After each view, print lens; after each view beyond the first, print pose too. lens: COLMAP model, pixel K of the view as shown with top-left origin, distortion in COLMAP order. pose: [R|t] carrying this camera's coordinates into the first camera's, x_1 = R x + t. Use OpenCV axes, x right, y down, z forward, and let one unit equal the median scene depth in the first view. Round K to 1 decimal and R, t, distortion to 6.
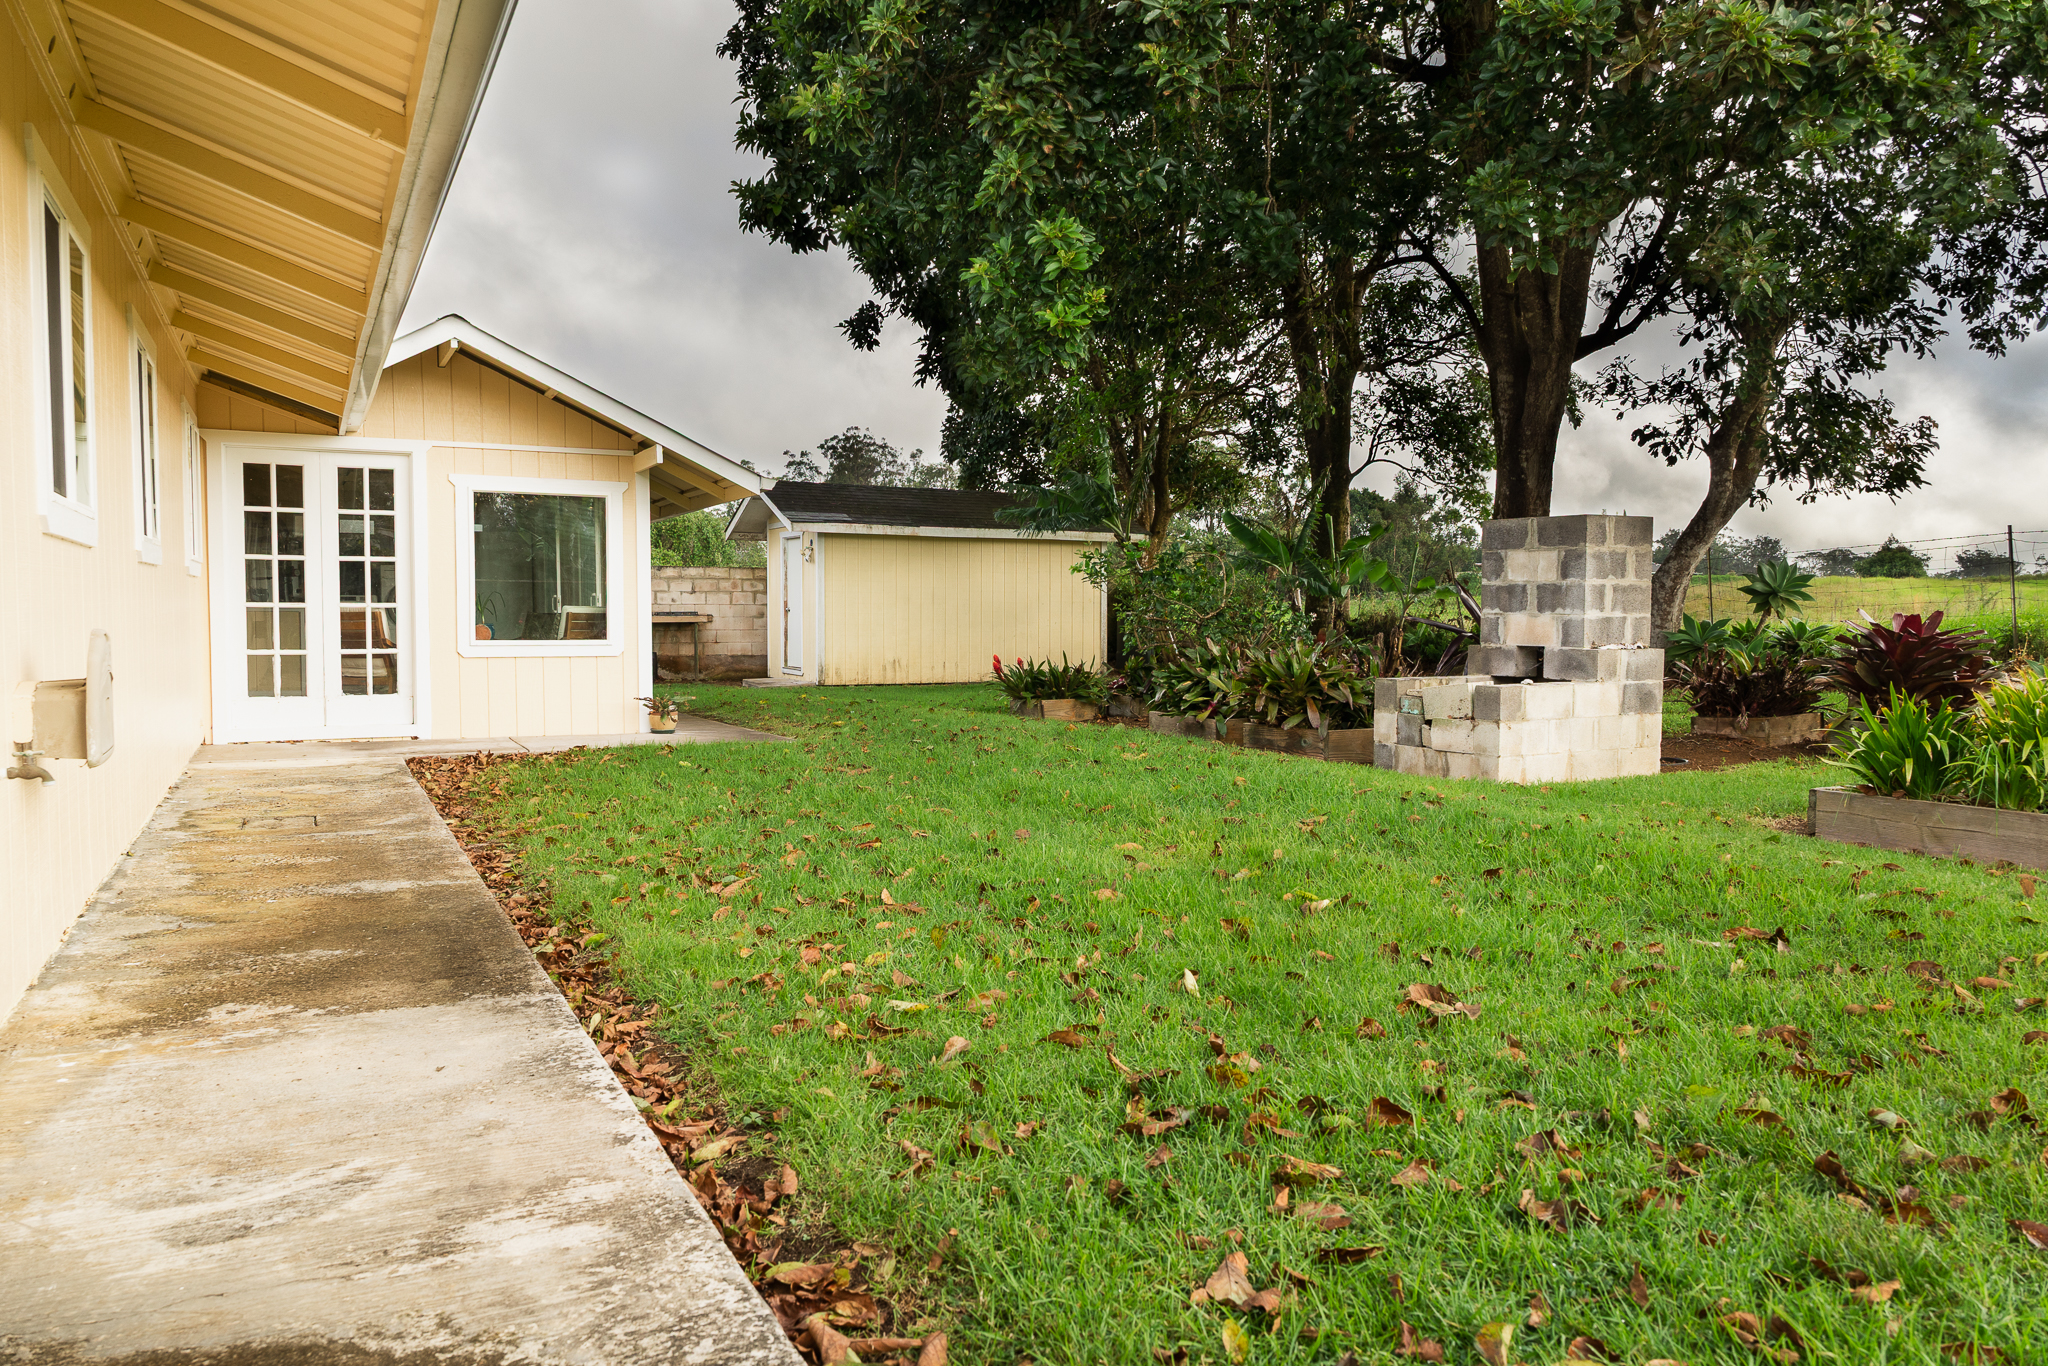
lens RADIAL K [[1319.5, 0, 1026.4], [0, 1319.5, 678.8], [0, 0, 1]] dist [0.003984, 0.001740]
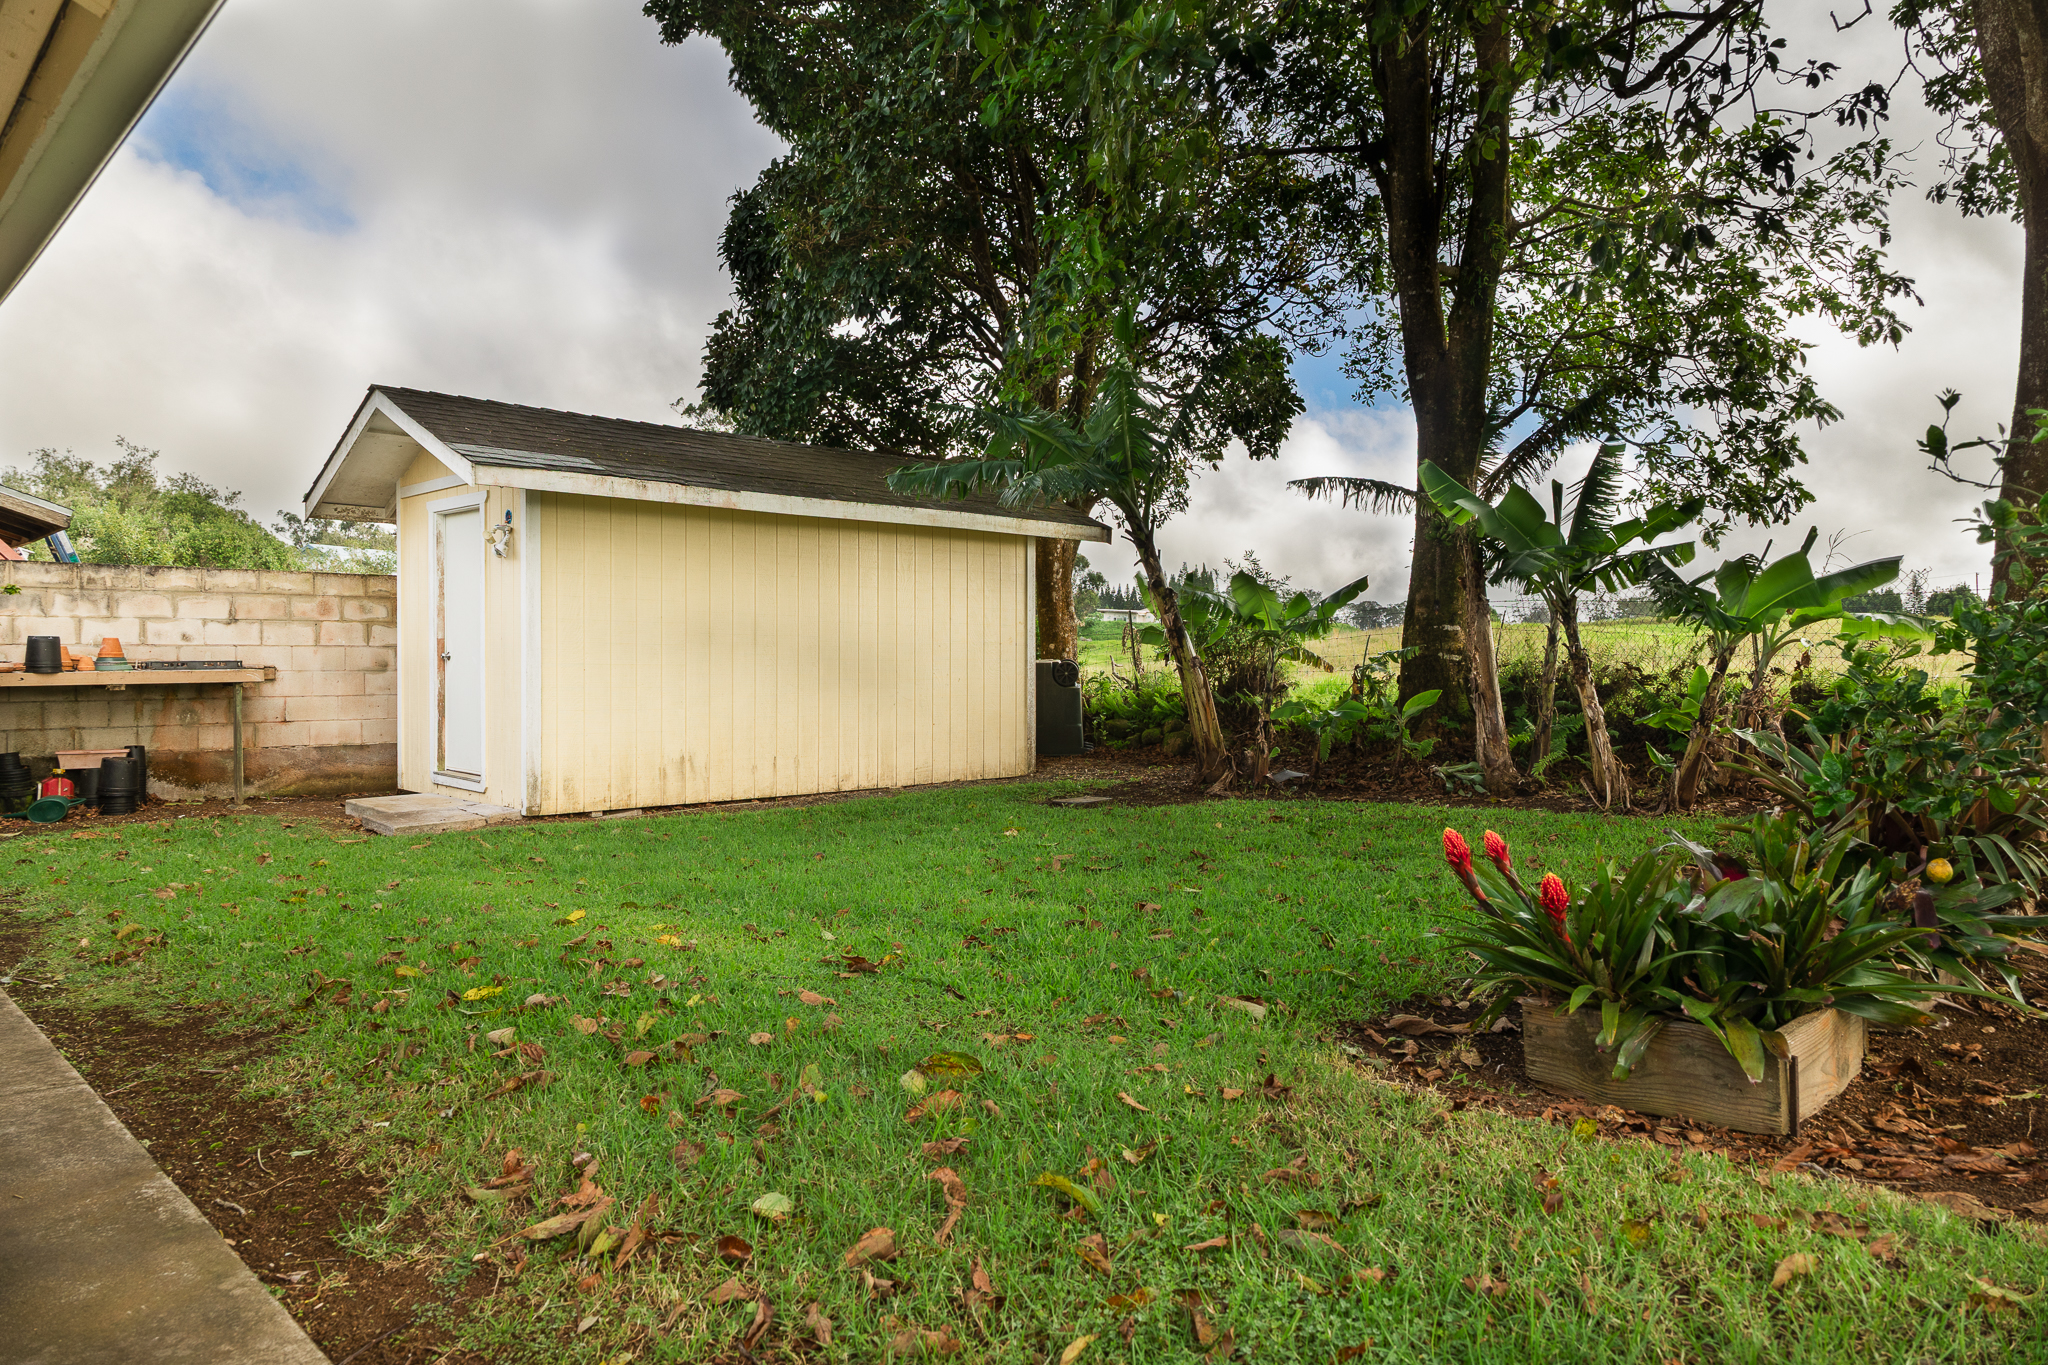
lens RADIAL K [[1319.5, 0, 1019.0], [0, 1319.5, 674.3], [0, 0, 1]] dist [0.003984, 0.001740]
pose [[0.960964, -0.004561, 0.276635, -0.113812], [0.014633, 0.999303, -0.034354, -0.026149], [-0.276286, 0.037061, 0.960361, 0.474998]]
